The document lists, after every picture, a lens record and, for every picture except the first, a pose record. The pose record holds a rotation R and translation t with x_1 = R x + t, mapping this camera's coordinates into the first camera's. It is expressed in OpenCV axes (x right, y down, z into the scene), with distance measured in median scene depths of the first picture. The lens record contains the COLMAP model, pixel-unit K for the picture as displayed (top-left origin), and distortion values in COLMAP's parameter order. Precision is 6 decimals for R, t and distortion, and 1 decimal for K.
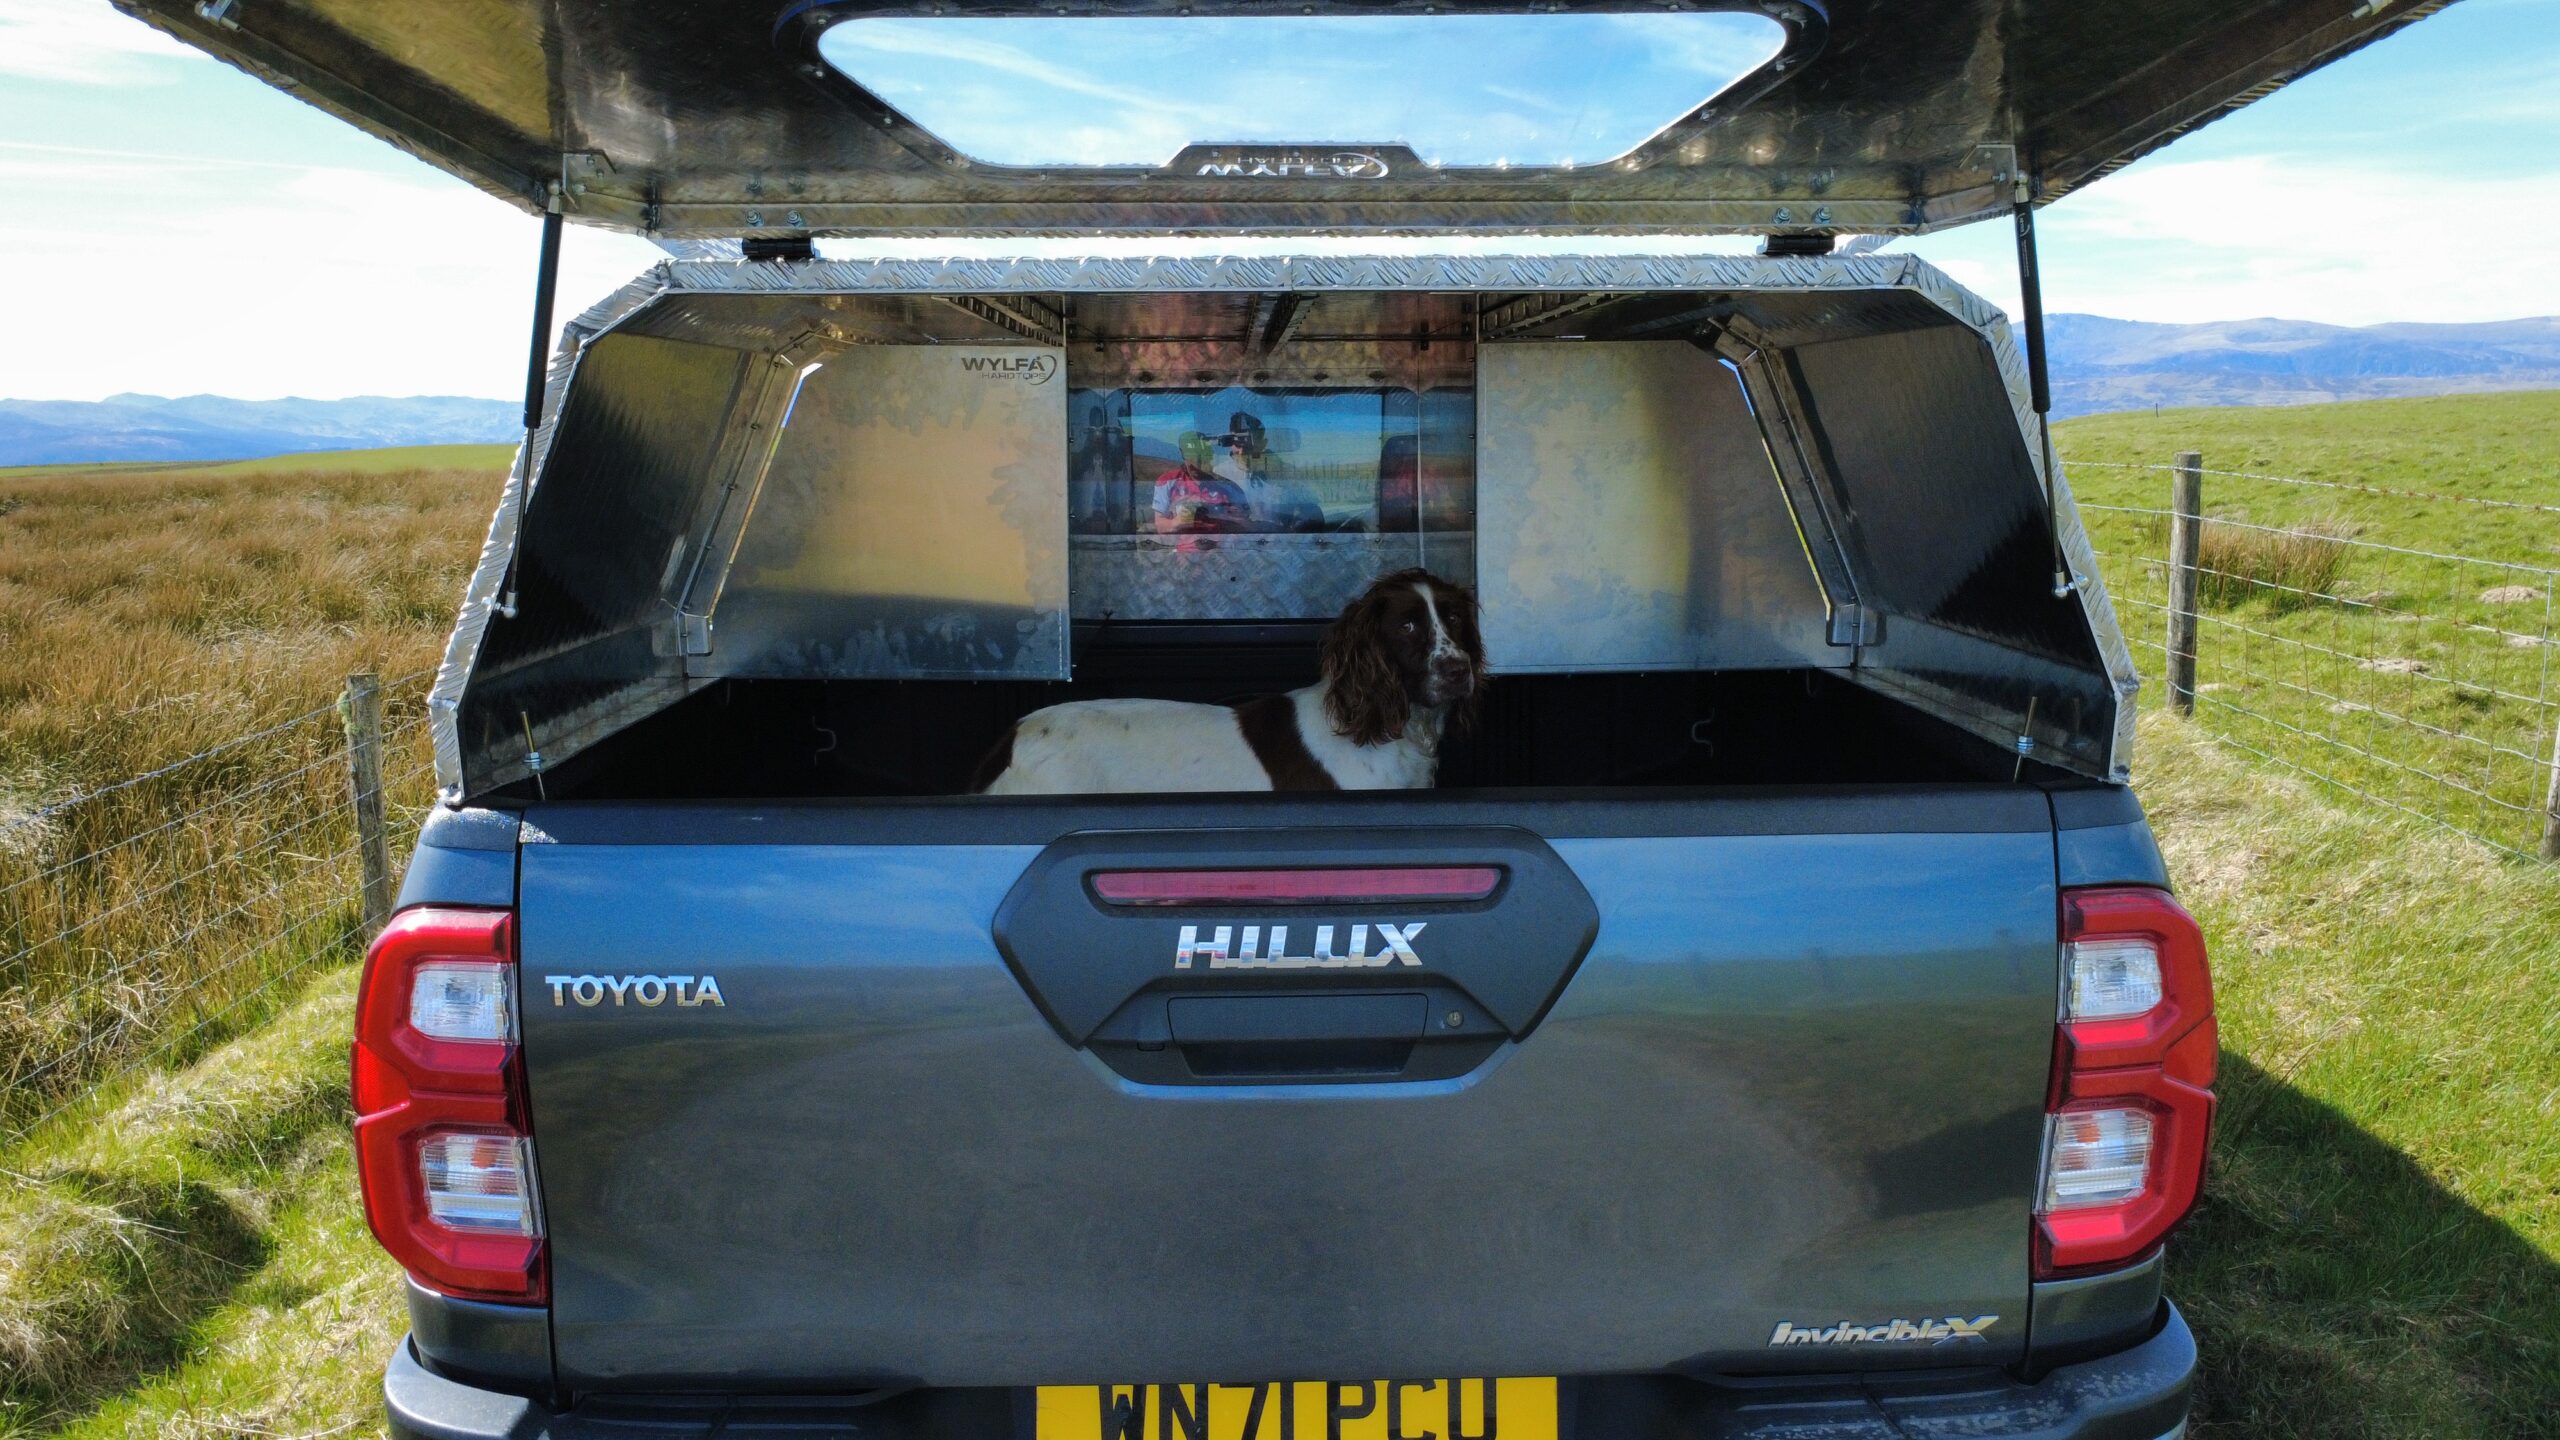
lens RADIAL K [[1849.2, 0, 1237.7], [0, 1849.2, 710.6], [0, 0, 1]] dist [0.006974, 0.008282]
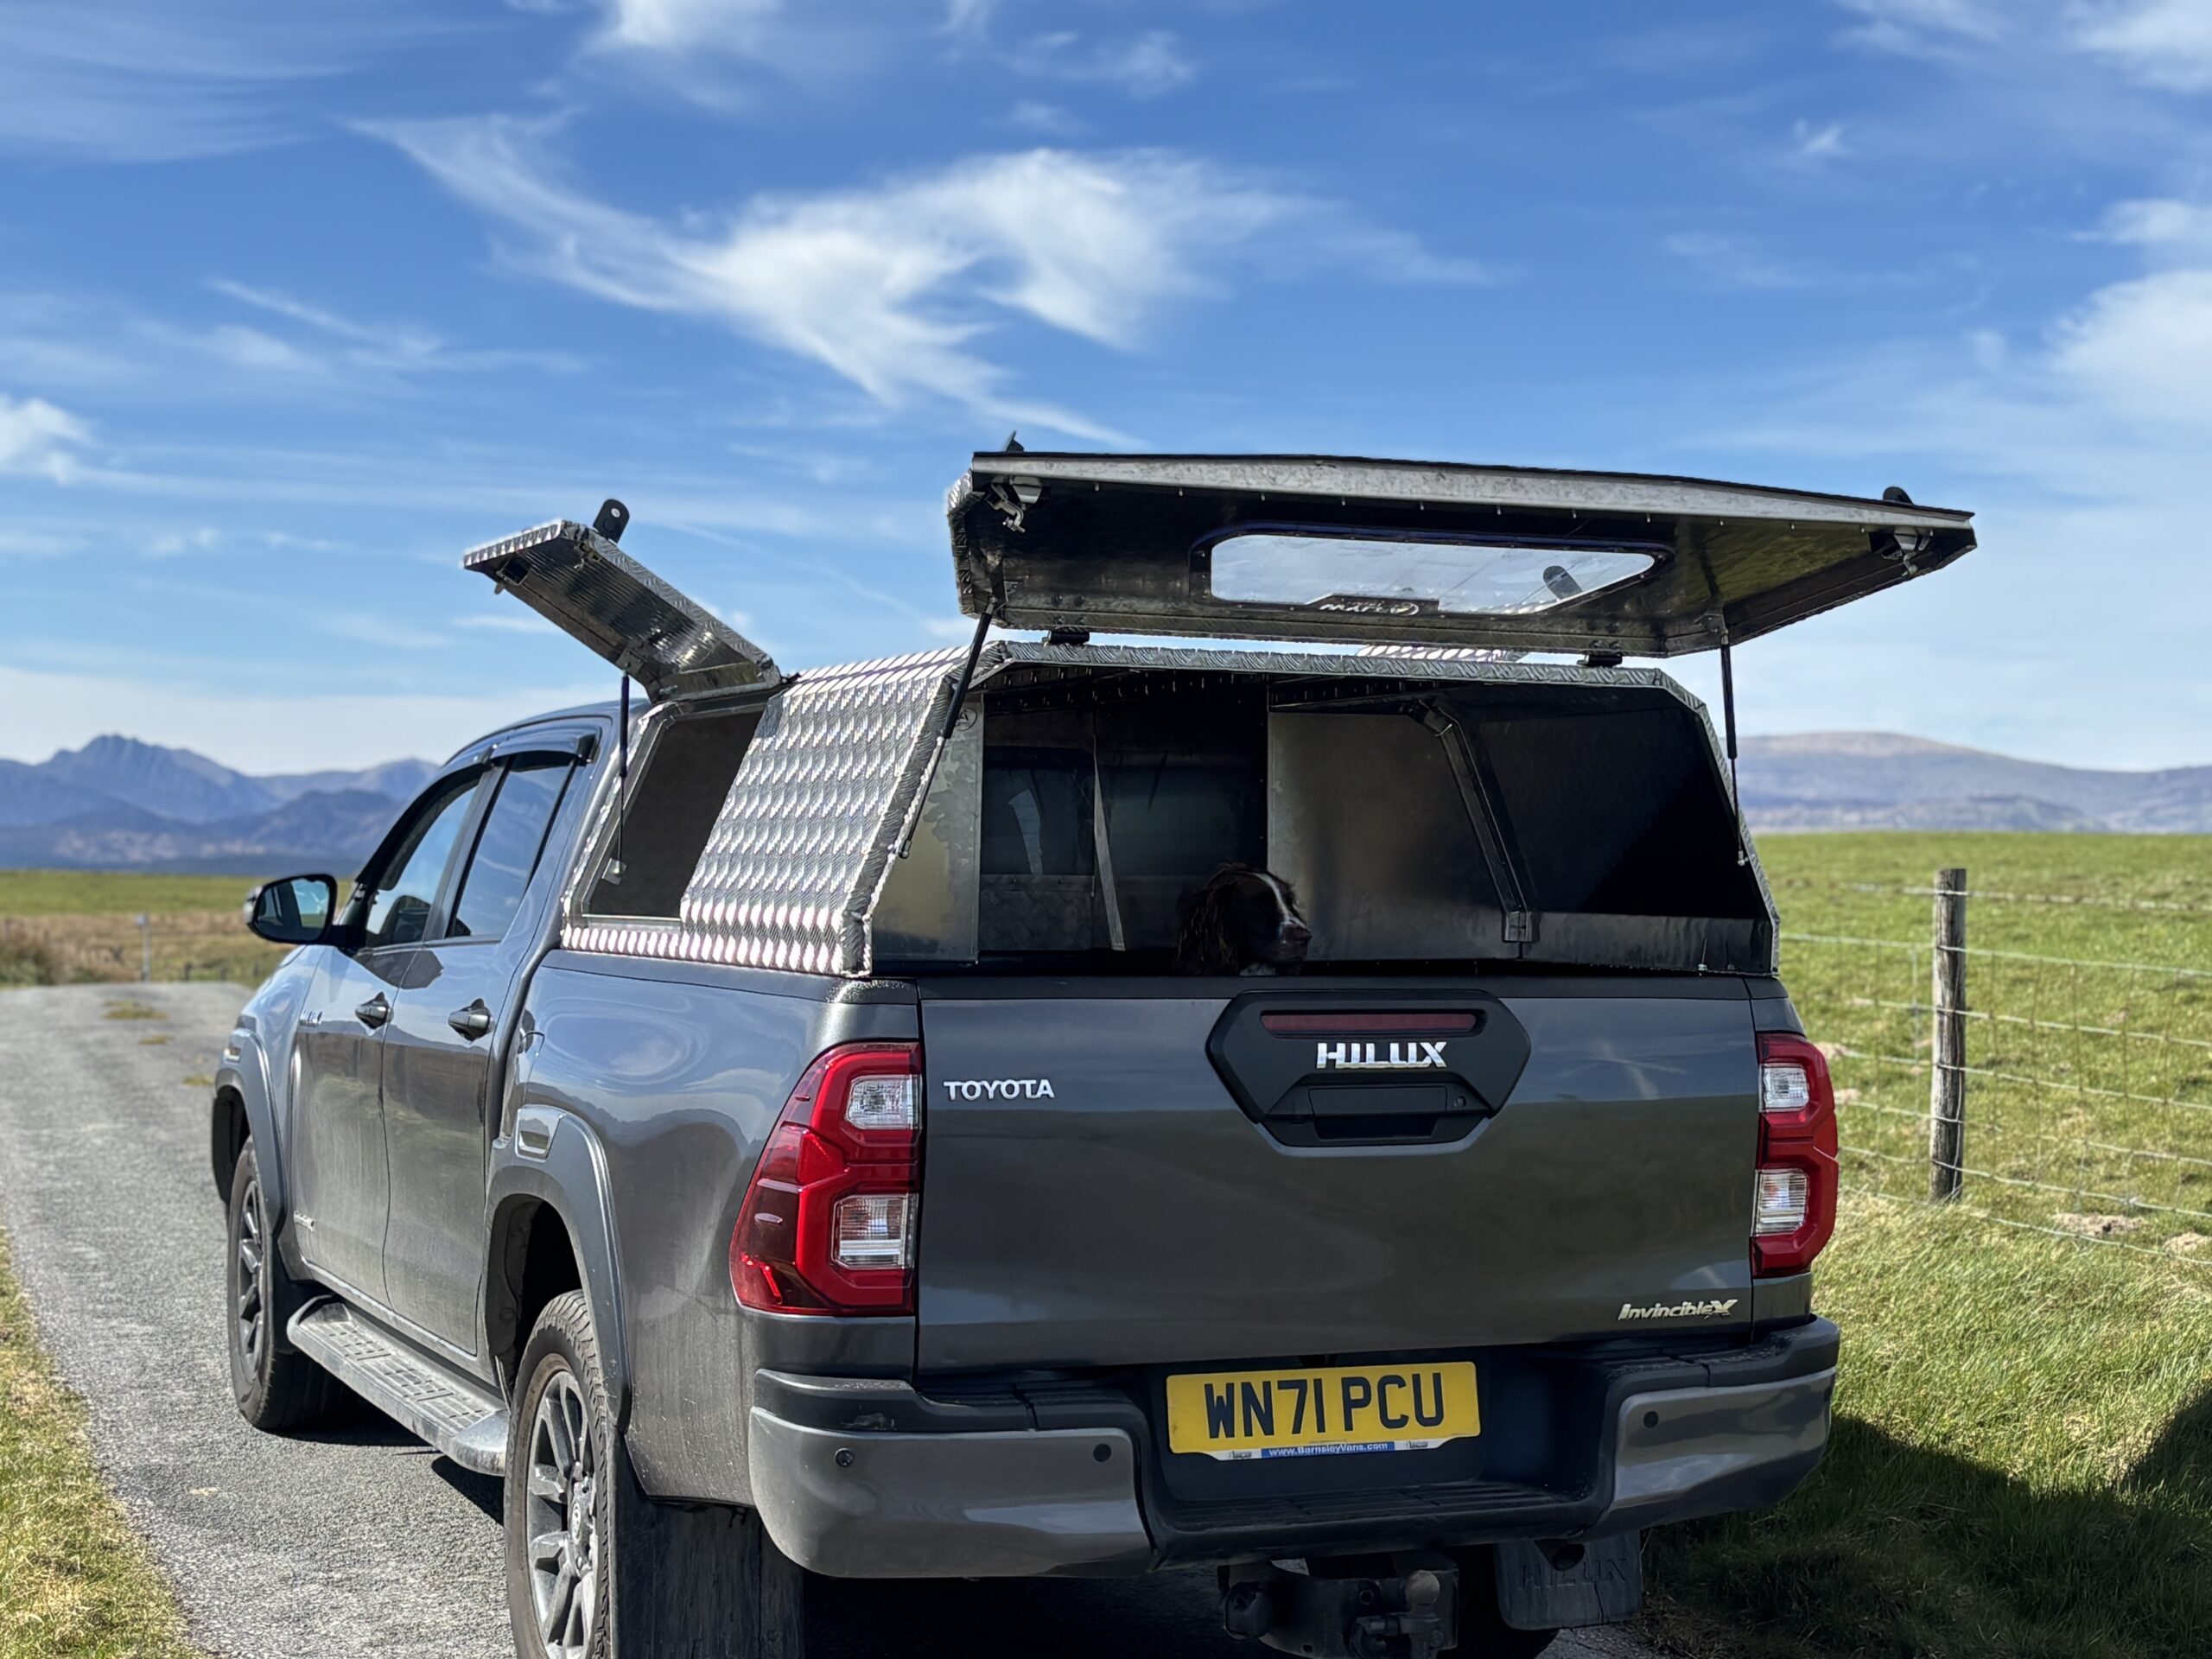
lens RADIAL K [[3262.0, 0, 1106.0], [0, 3262.0, 829.5], [0, 0, 1]] dist [0.285084, -0.646179]
pose [[0.922008, 0.022997, 0.386488, -1.328814], [0.041320, 0.986689, -0.157284, 0.375241], [-0.384961, 0.160987, 0.908784, -1.615960]]
